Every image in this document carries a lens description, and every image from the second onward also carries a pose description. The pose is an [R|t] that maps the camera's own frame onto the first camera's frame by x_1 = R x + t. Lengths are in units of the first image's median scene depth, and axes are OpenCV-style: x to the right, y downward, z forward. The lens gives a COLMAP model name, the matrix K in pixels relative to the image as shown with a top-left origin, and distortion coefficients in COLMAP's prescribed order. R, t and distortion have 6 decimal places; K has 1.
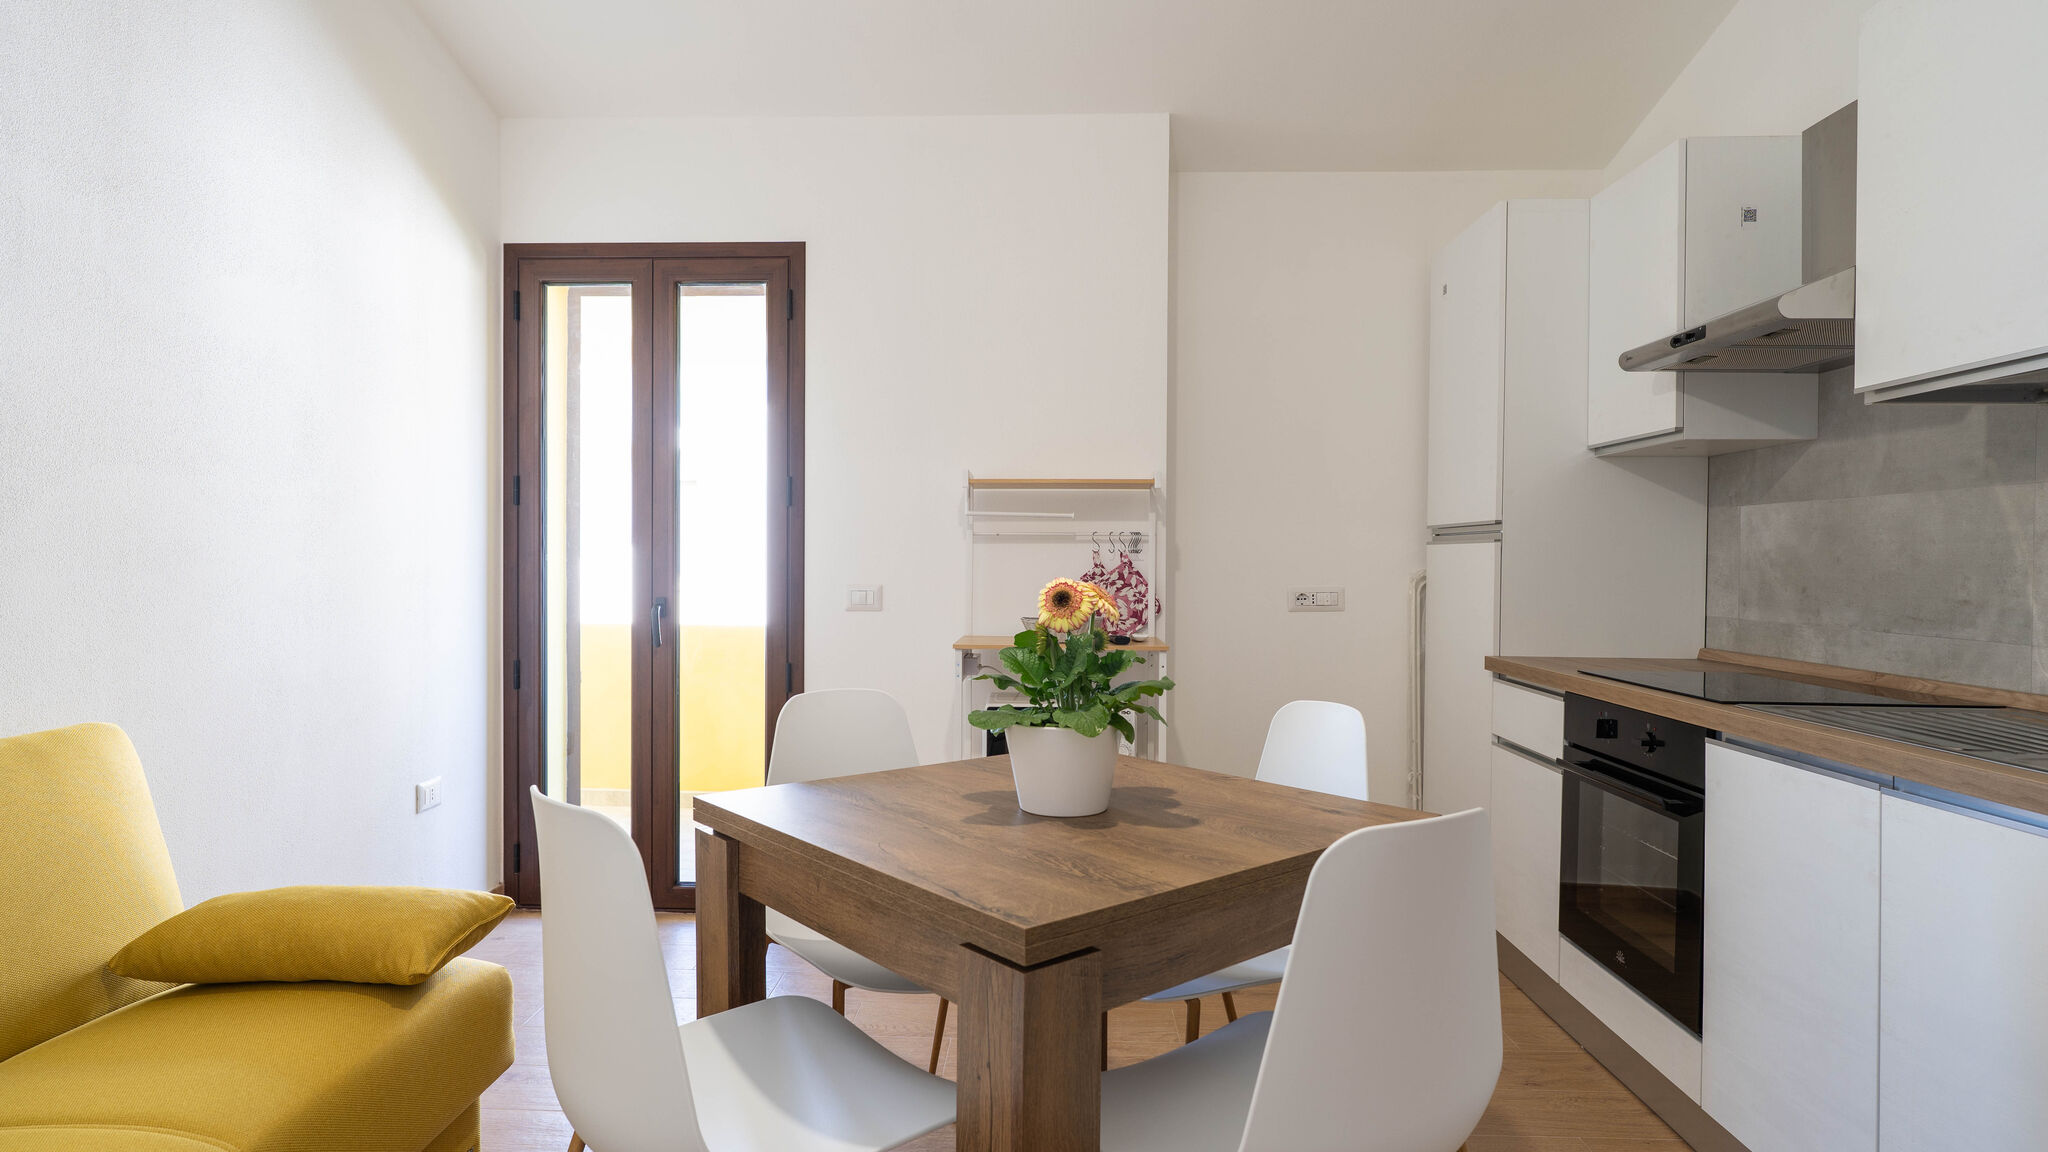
lens RADIAL K [[1114.6, 0, 1019.7], [0, 1114.6, 575.1], [0, 0, 1]] dist [-0.020053, 0.016372]
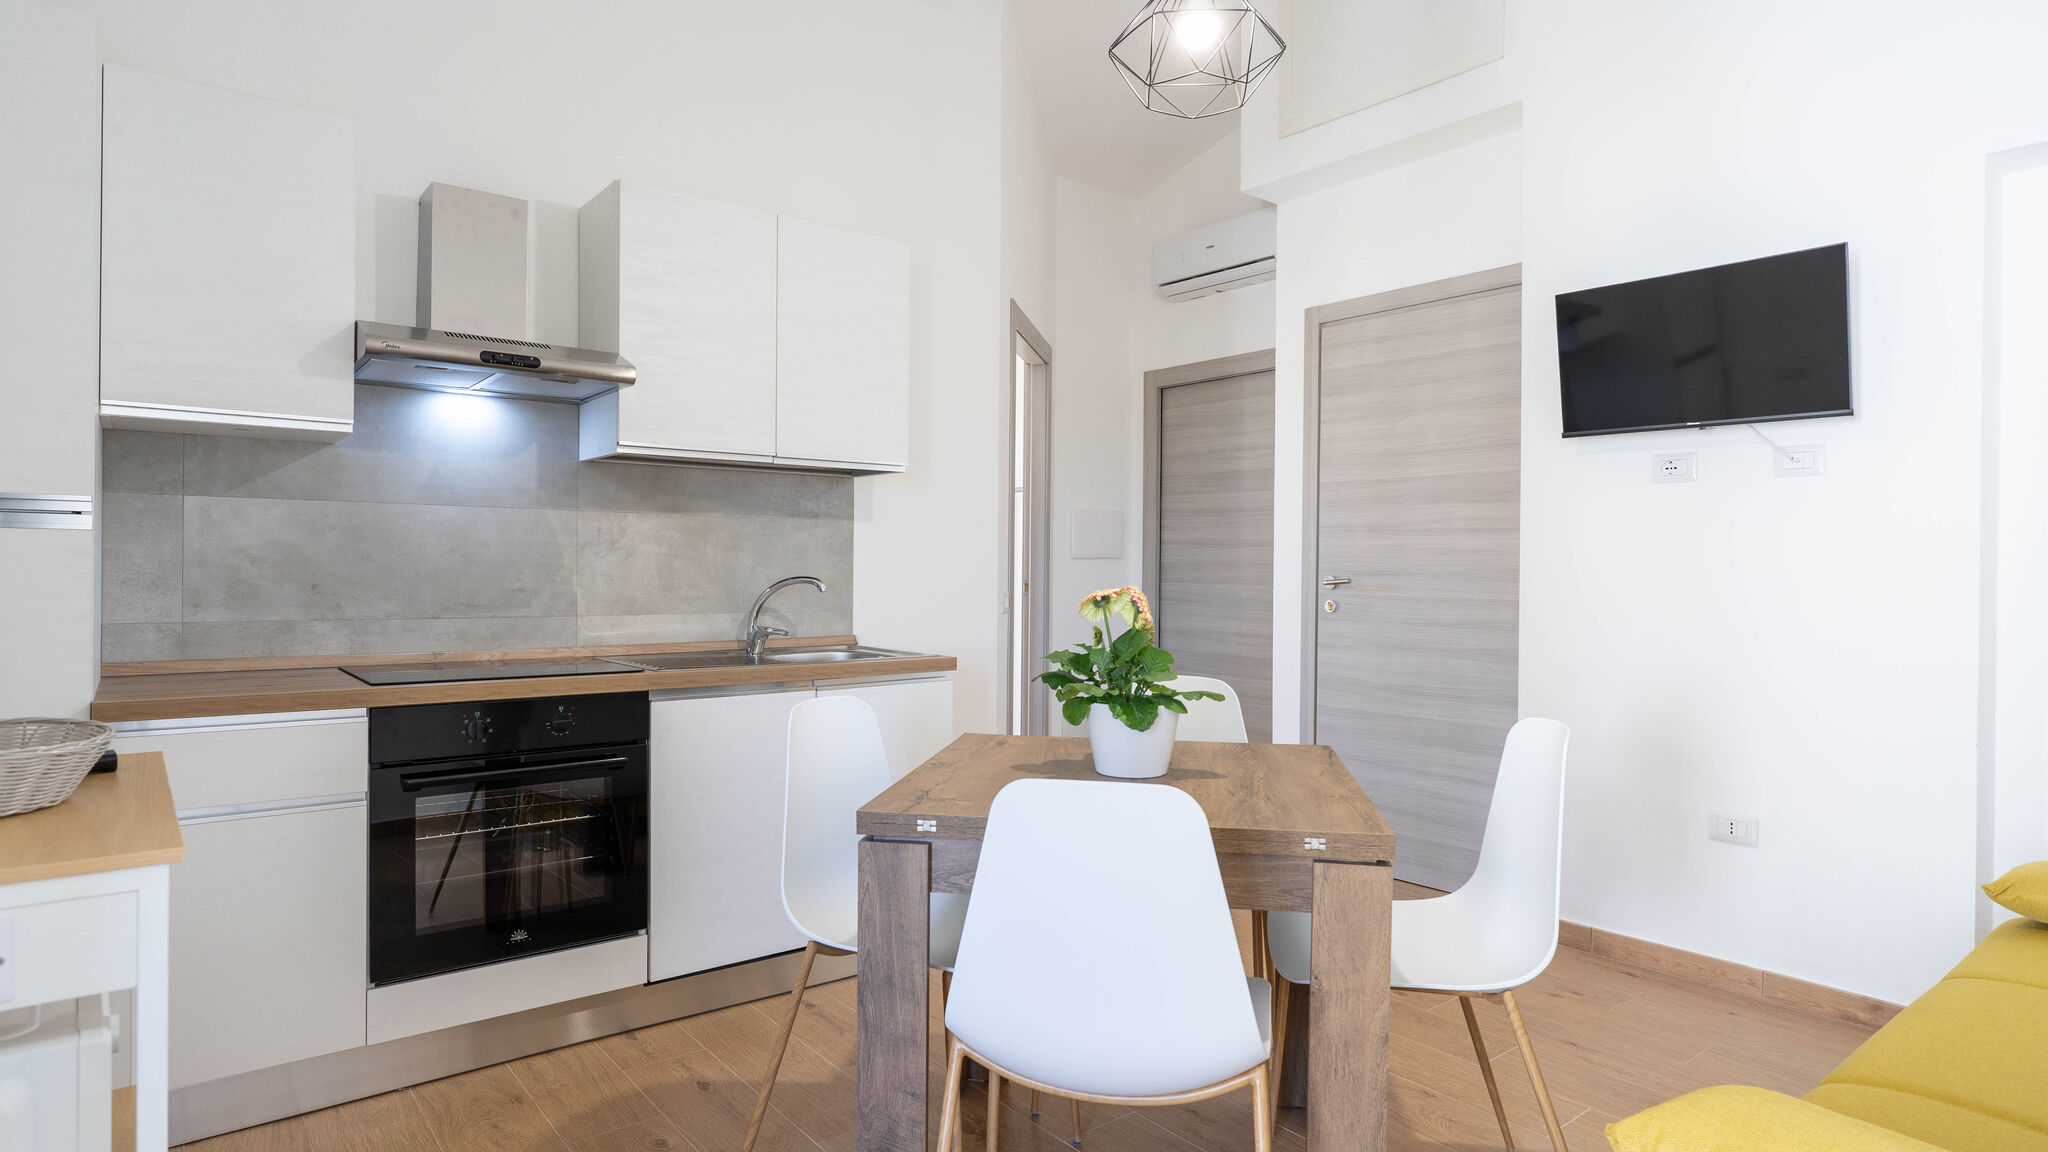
lens RADIAL K [[1114.6, 0, 1015.2], [0, 1114.6, 571.0], [0, 0, 1]] dist [-0.020053, 0.016372]
pose [[-0.647403, -0.012460, 0.762046, -0.535332], [-0.002664, 0.999897, 0.014086, -0.018423], [-0.762144, 0.007089, -0.647369, 1.244080]]
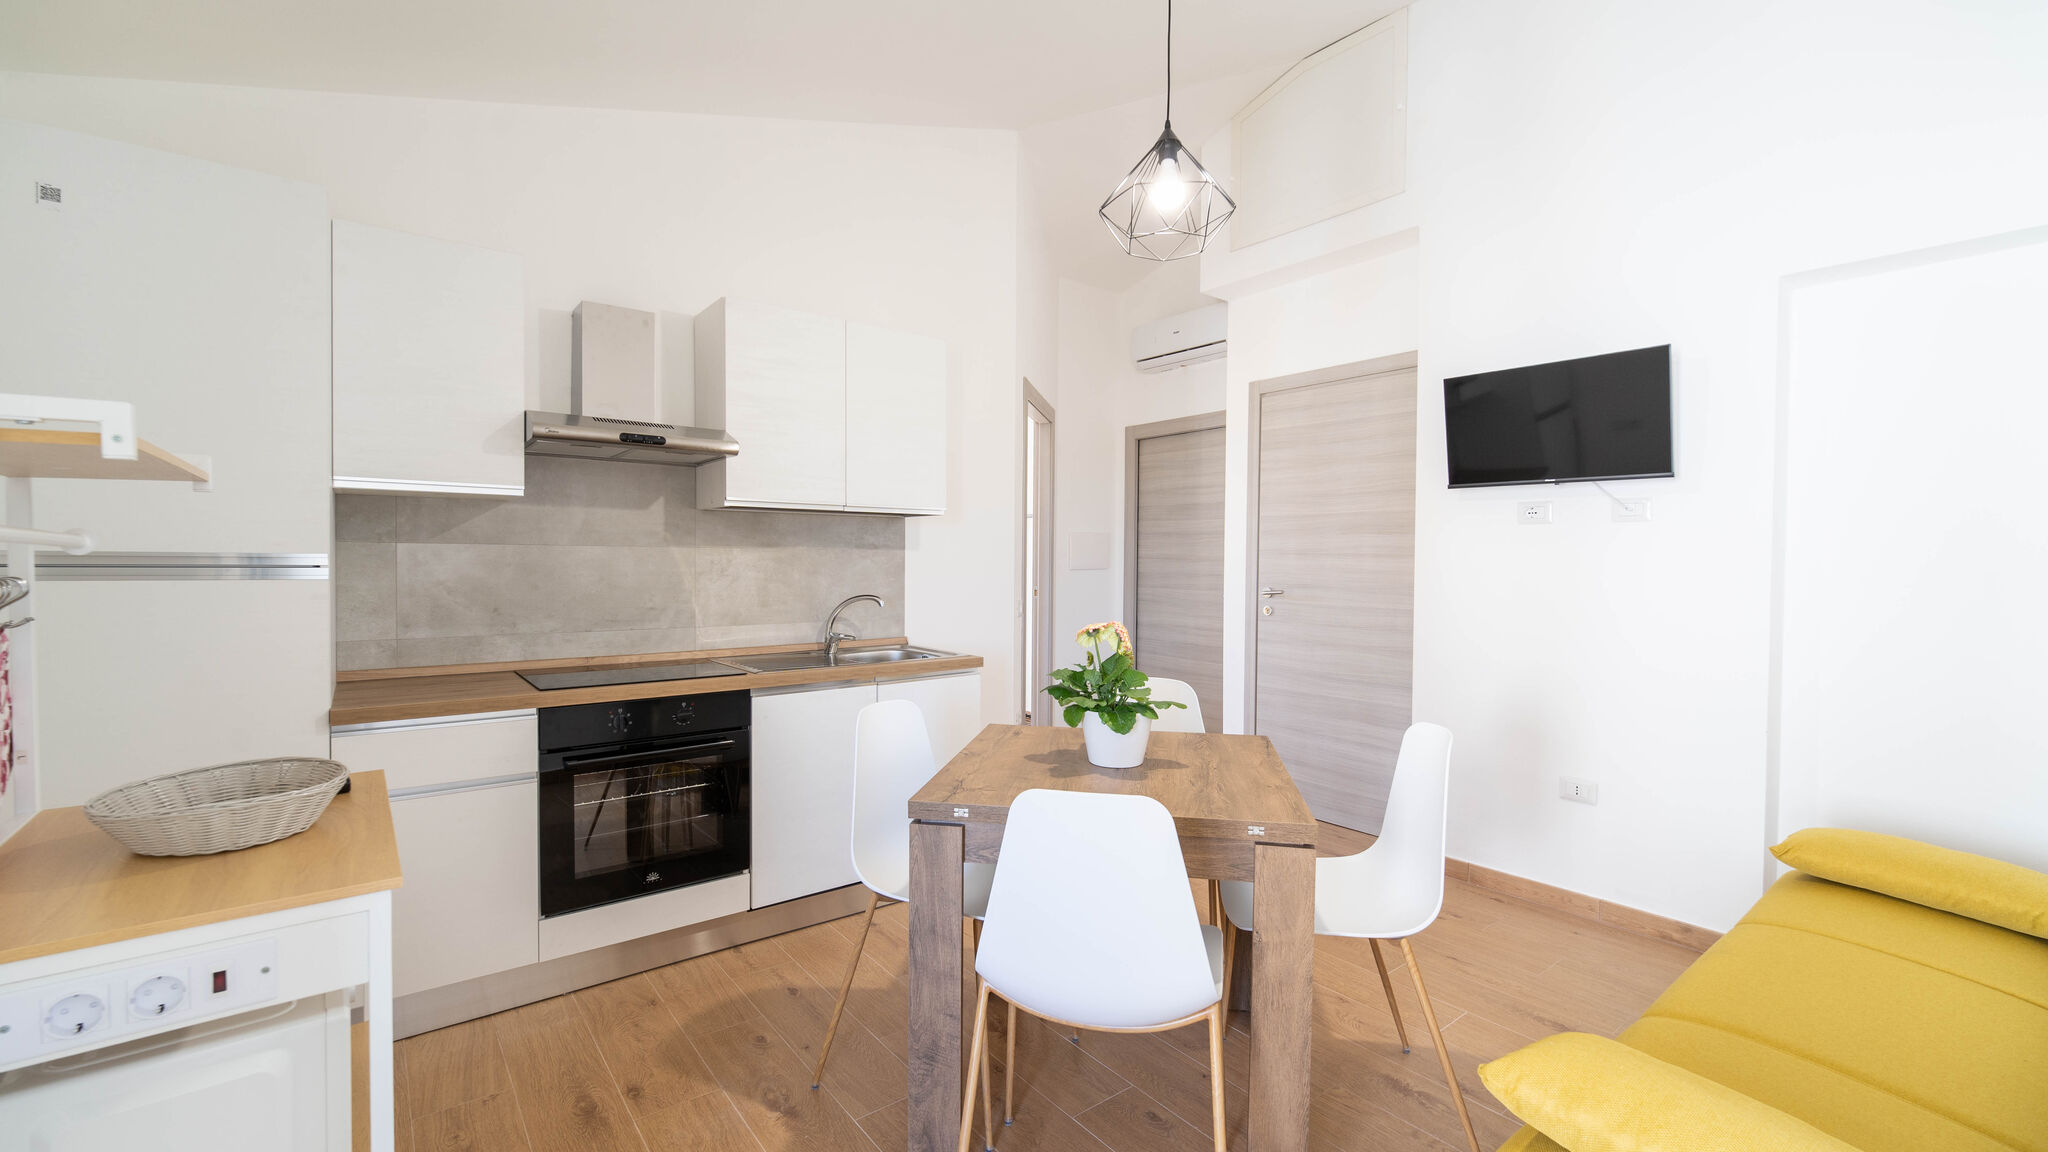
lens RADIAL K [[847.2, 0, 1018.1], [0, 847.2, 572.7], [0, 0, 1]] dist [0.000262, -0.001752]
pose [[-0.639109, -0.023134, 0.768768, -0.534529], [-0.000378, 0.999557, 0.029764, -0.067424], [-0.769116, 0.018732, -0.638835, 1.243828]]
